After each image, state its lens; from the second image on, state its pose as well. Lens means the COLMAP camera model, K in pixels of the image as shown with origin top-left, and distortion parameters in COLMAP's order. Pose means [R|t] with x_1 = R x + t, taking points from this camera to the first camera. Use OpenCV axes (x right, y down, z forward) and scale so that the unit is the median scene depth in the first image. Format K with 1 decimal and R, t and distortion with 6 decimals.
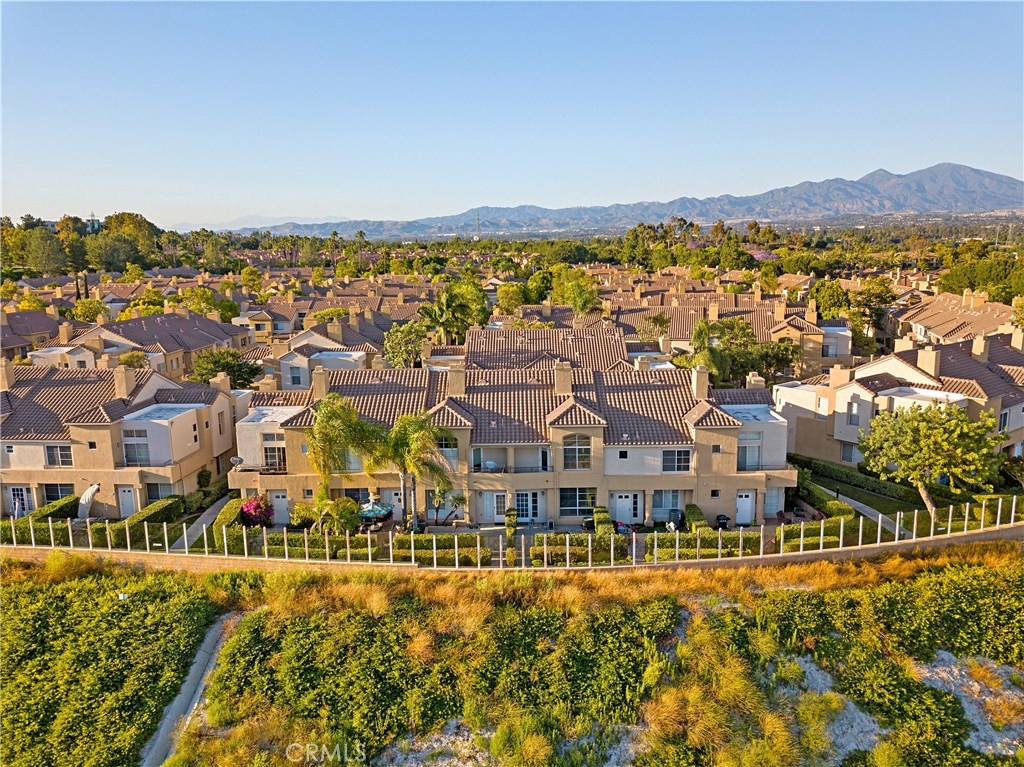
lens RADIAL K [[768.5, 0, 512.0], [0, 768.5, 383.5], [0, 0, 1]] dist [0.029320, 0.007549]
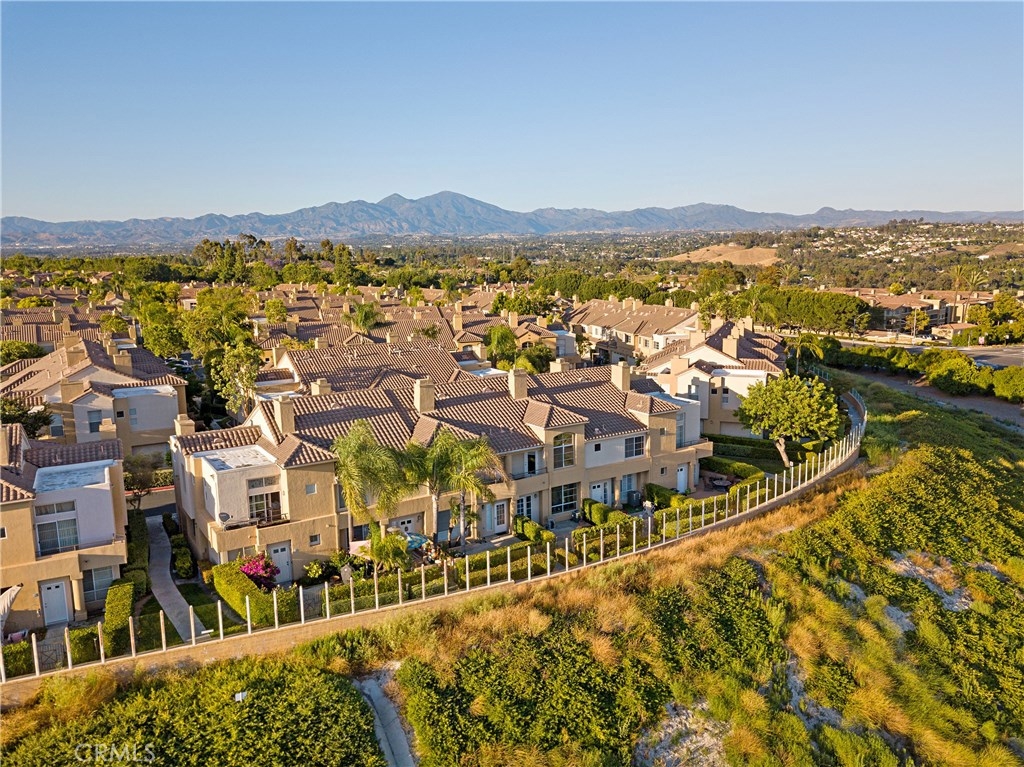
lens RADIAL K [[773.0, 0, 512.0], [0, 773.0, 383.5], [0, 0, 1]] dist [0.032178, 0.001248]
pose [[0.848443, -0.088697, 0.521802, -0.519530], [0.101070, 0.994868, 0.004770, -0.014451], [-0.519547, 0.048692, 0.853053, 0.130955]]
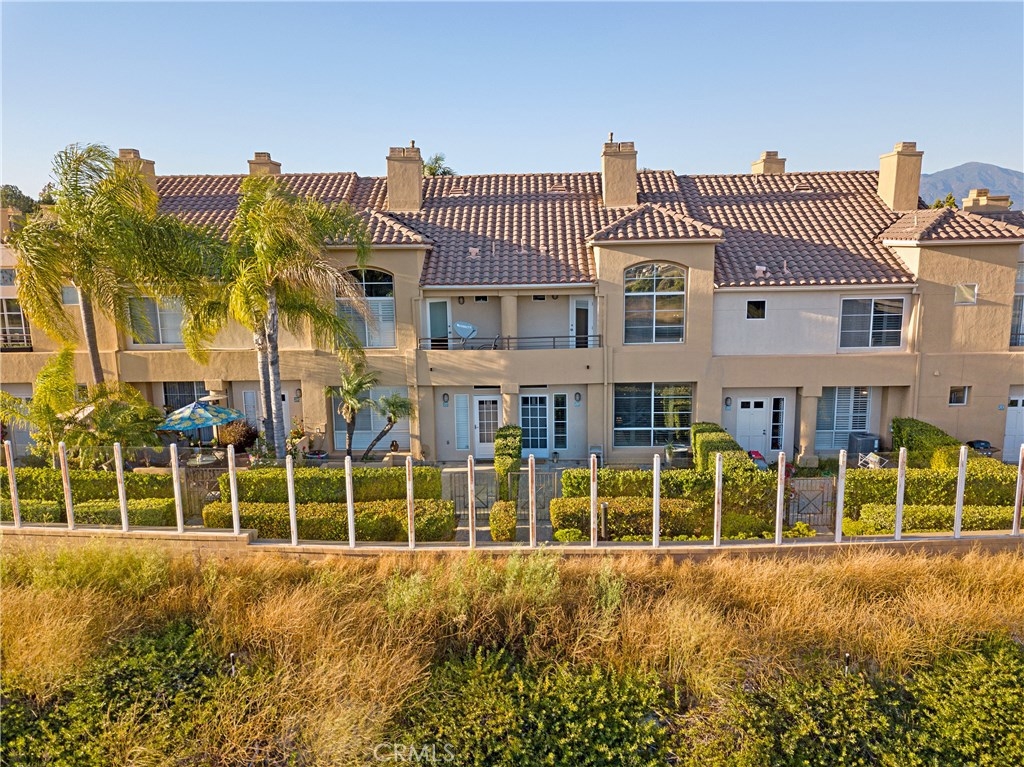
lens RADIAL K [[773.8, 0, 510.8], [0, 773.8, 406.0], [0, 0, 1]] dist [0.025400, 0.002879]
pose [[0.999670, 0.003474, -0.025441, 0.011400], [-0.002709, 0.999545, 0.030027, 0.137011], [0.025534, -0.029948, 0.999225, 0.537153]]
